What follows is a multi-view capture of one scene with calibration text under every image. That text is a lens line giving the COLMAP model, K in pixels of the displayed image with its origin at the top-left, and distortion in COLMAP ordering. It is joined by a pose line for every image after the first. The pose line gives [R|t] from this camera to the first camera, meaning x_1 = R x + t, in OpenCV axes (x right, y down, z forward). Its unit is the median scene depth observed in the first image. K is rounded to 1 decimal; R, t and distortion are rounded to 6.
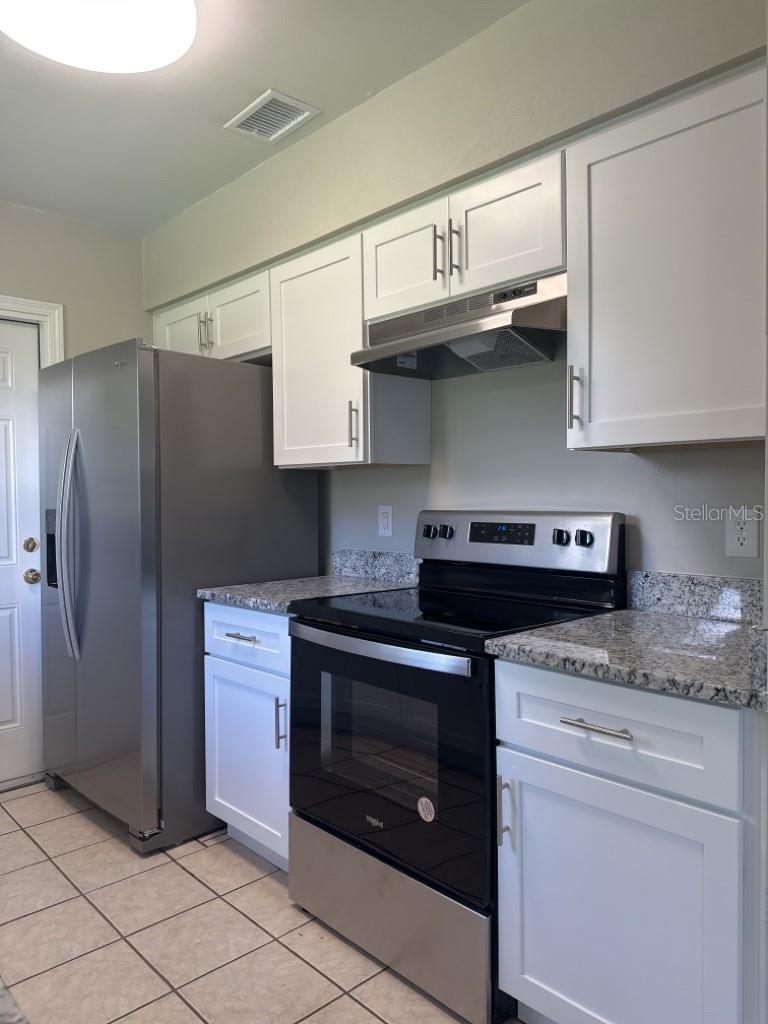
lens RADIAL K [[725.8, 0, 379.3], [0, 725.8, 512.2], [0, 0, 1]] dist [0.073684, -0.080373]
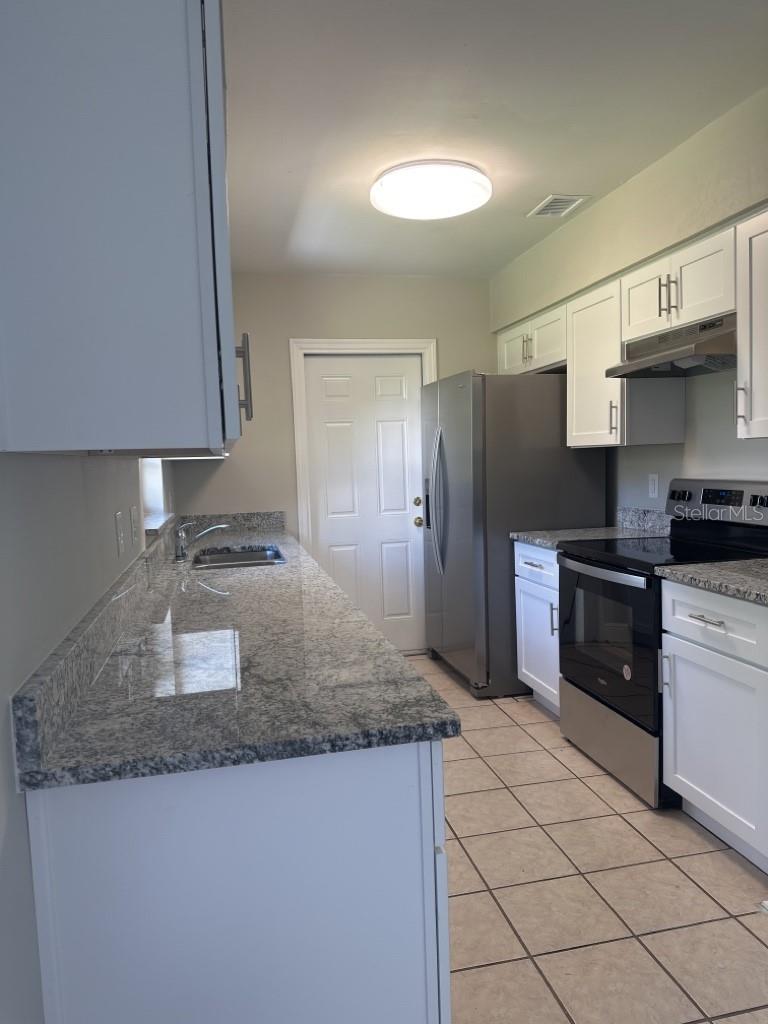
lens RADIAL K [[725.8, 0, 387.2], [0, 725.8, 511.5], [0, 0, 1]] dist [0.073684, -0.080373]
pose [[0.866904, 0.017305, -0.498176, 0.302205], [0.012277, 0.998353, 0.056043, -0.026848], [0.498325, -0.054700, 0.865263, -0.457502]]
